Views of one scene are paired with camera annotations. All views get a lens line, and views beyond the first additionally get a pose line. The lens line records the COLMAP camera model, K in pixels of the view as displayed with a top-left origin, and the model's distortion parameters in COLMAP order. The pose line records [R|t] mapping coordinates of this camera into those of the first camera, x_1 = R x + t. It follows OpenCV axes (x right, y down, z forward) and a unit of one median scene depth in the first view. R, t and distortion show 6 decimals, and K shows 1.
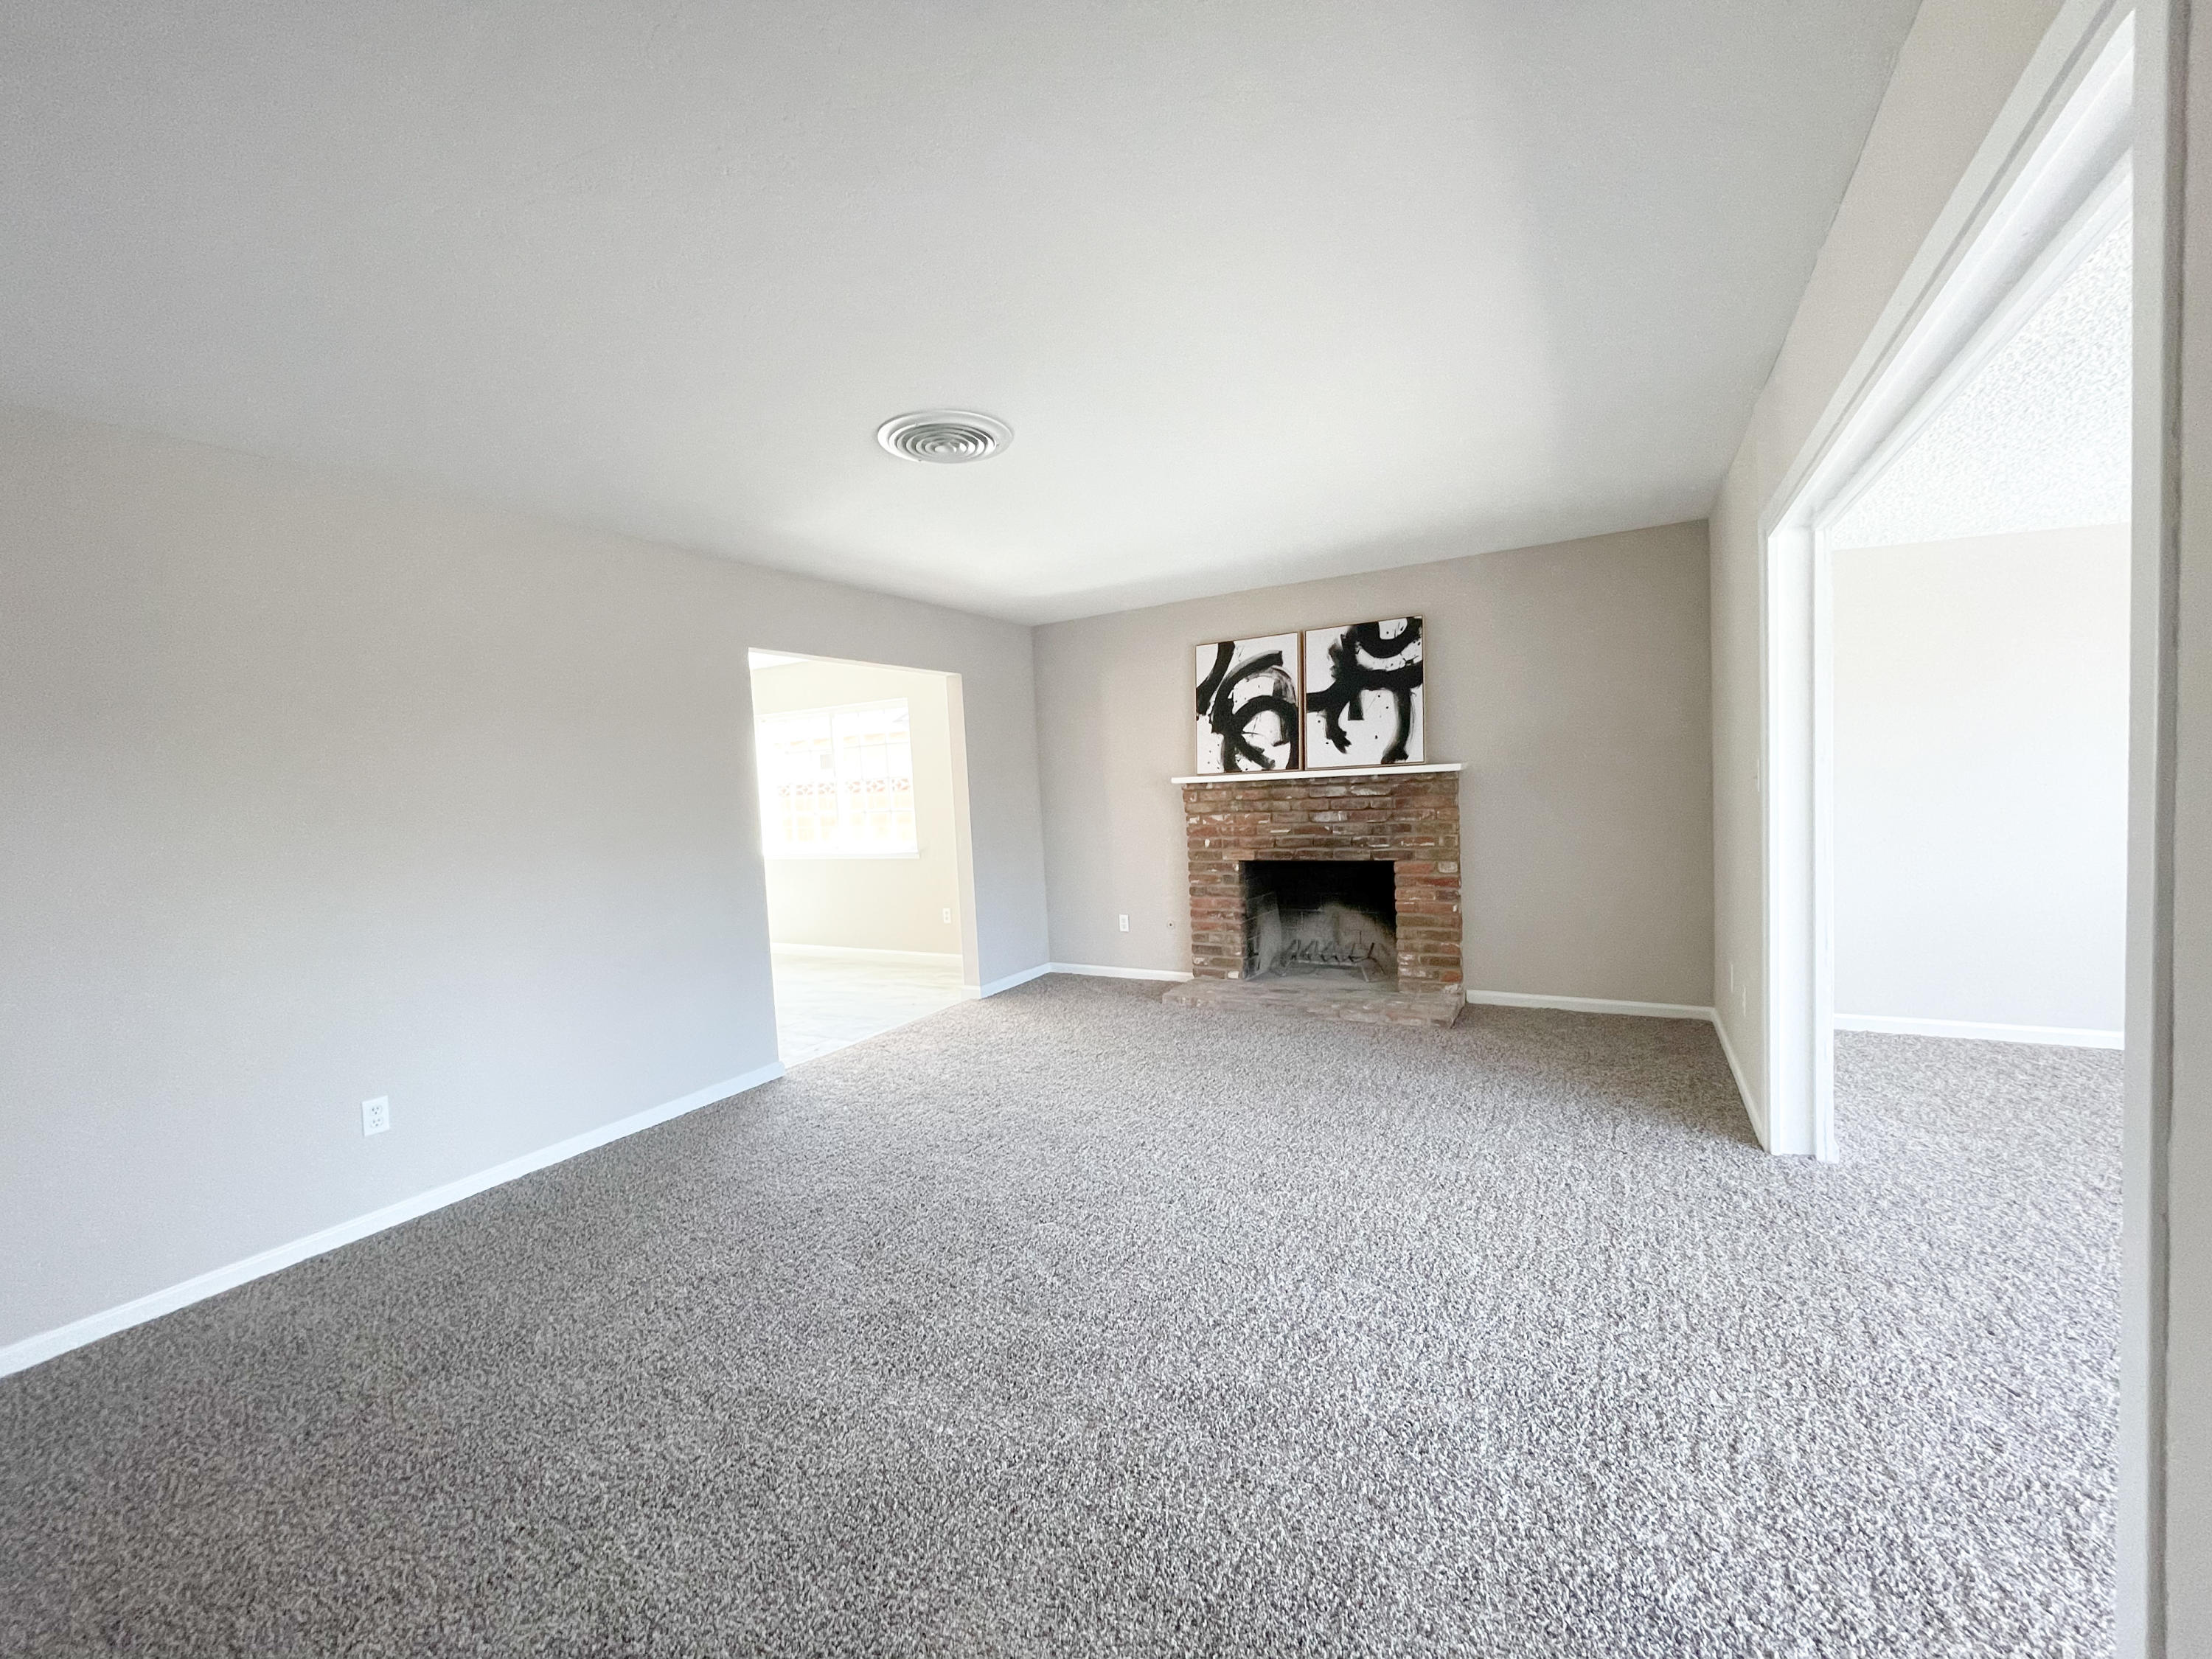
lens RADIAL K [[895.4, 0, 1106.0], [0, 895.4, 829.5], [0, 0, 1]] dist [0.000095, 0.000037]
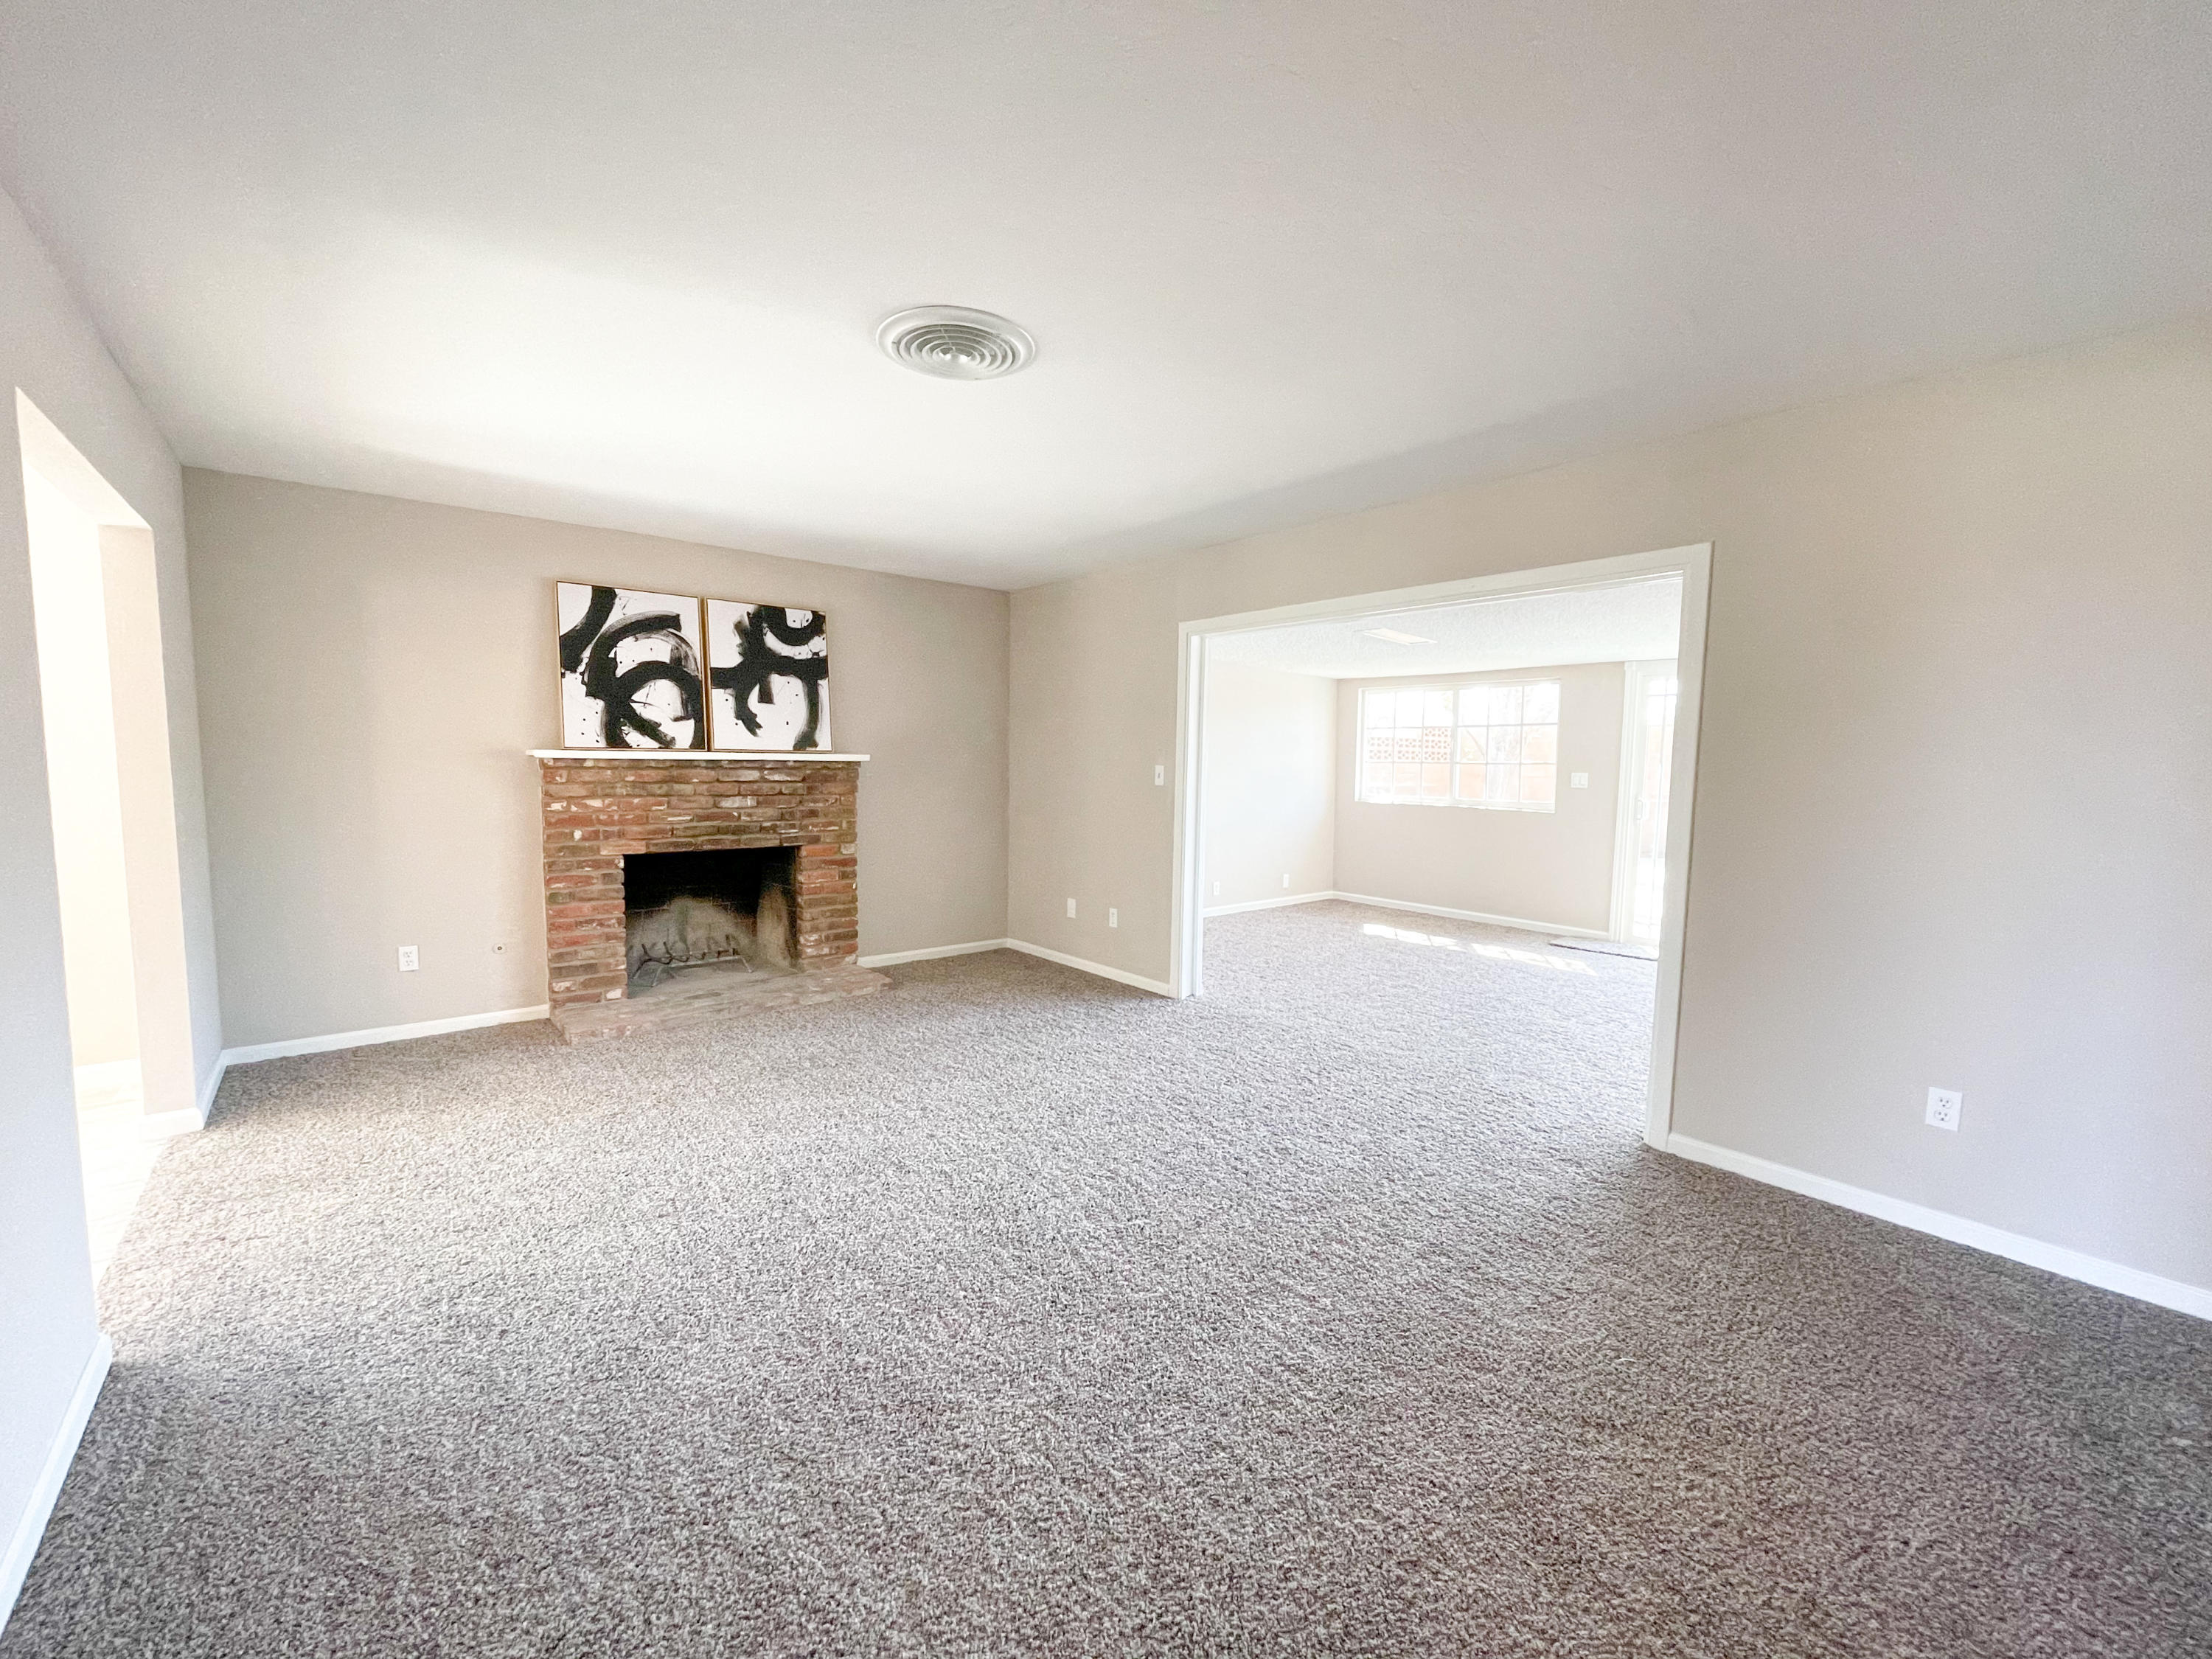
lens RADIAL K [[895.4, 0, 1106.0], [0, 895.4, 829.5], [0, 0, 1]] dist [0.000095, 0.000037]
pose [[0.342339, -0.021032, 0.939341, -0.502868], [0.017749, 0.999716, 0.015916, 0.006376], [-0.939409, 0.011223, 0.342615, 0.309782]]
